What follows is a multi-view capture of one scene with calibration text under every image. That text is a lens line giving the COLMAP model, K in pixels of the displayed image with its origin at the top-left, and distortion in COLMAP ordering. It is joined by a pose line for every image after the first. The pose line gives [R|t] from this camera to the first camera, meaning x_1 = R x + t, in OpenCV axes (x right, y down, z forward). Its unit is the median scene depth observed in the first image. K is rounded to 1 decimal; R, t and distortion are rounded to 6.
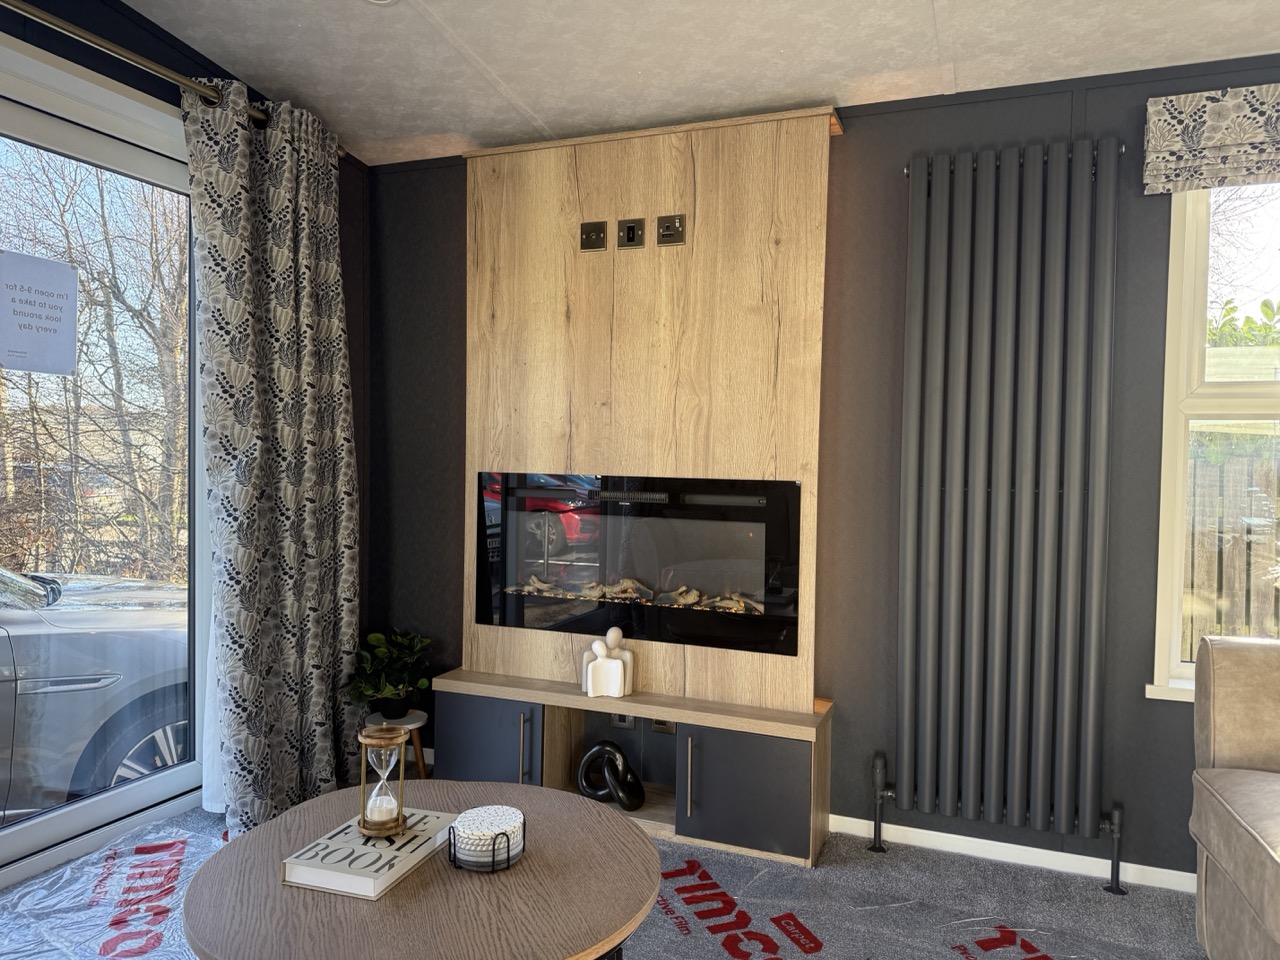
lens RADIAL K [[923.8, 0, 651.7], [0, 923.8, 516.4], [0, 0, 1]] dist [0.058878, -0.073894]
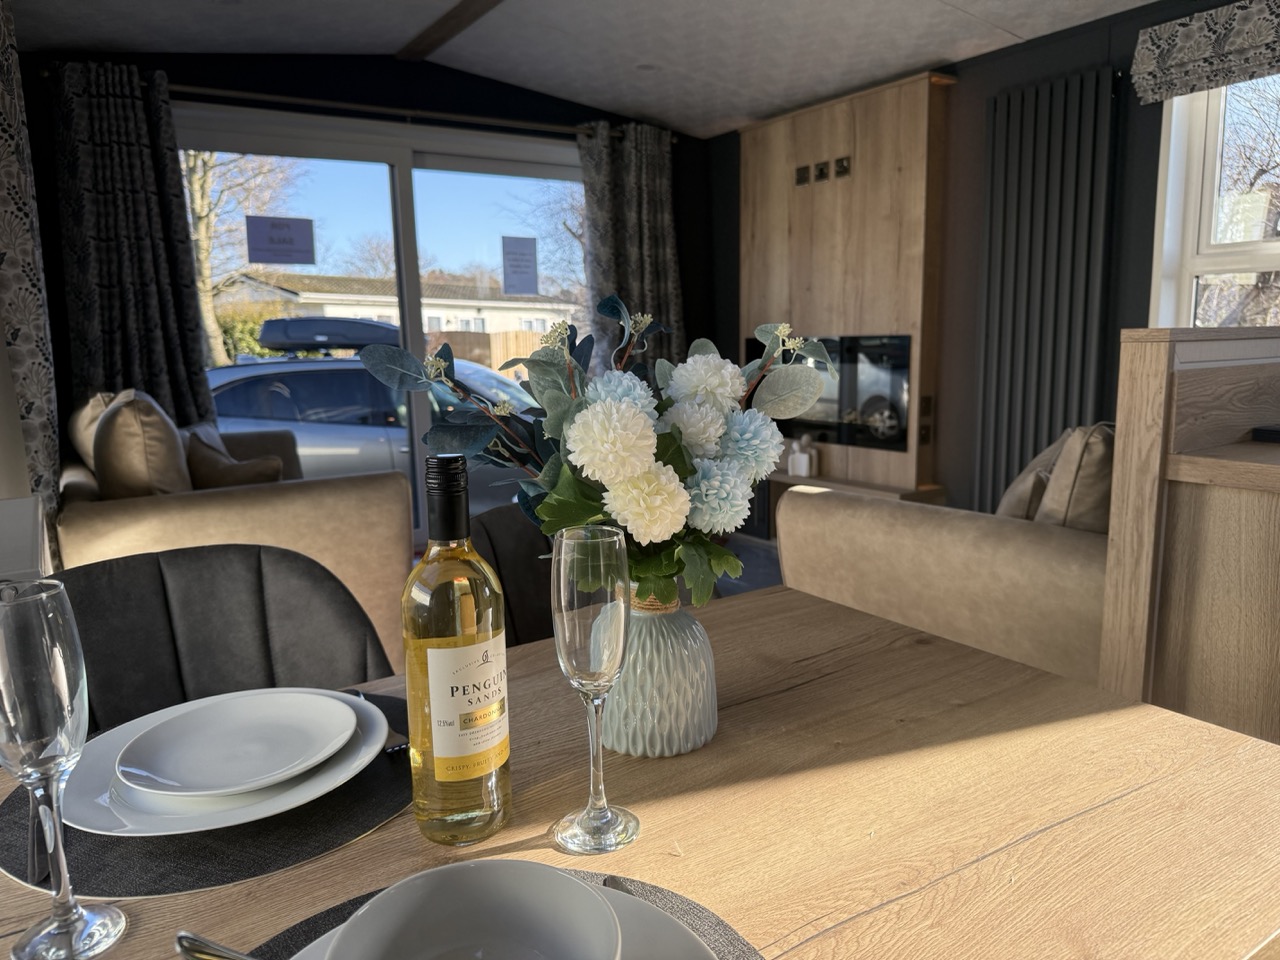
lens RADIAL K [[898.0, 0, 634.1], [0, 898.0, 514.6], [0, 0, 1]] dist [-0.004120, -0.018498]
pose [[0.821784, 0.071831, -0.565254, 0.607234], [0.012077, 0.989604, 0.143314, 0.033894], [0.569671, -0.124600, 0.812373, -0.439282]]
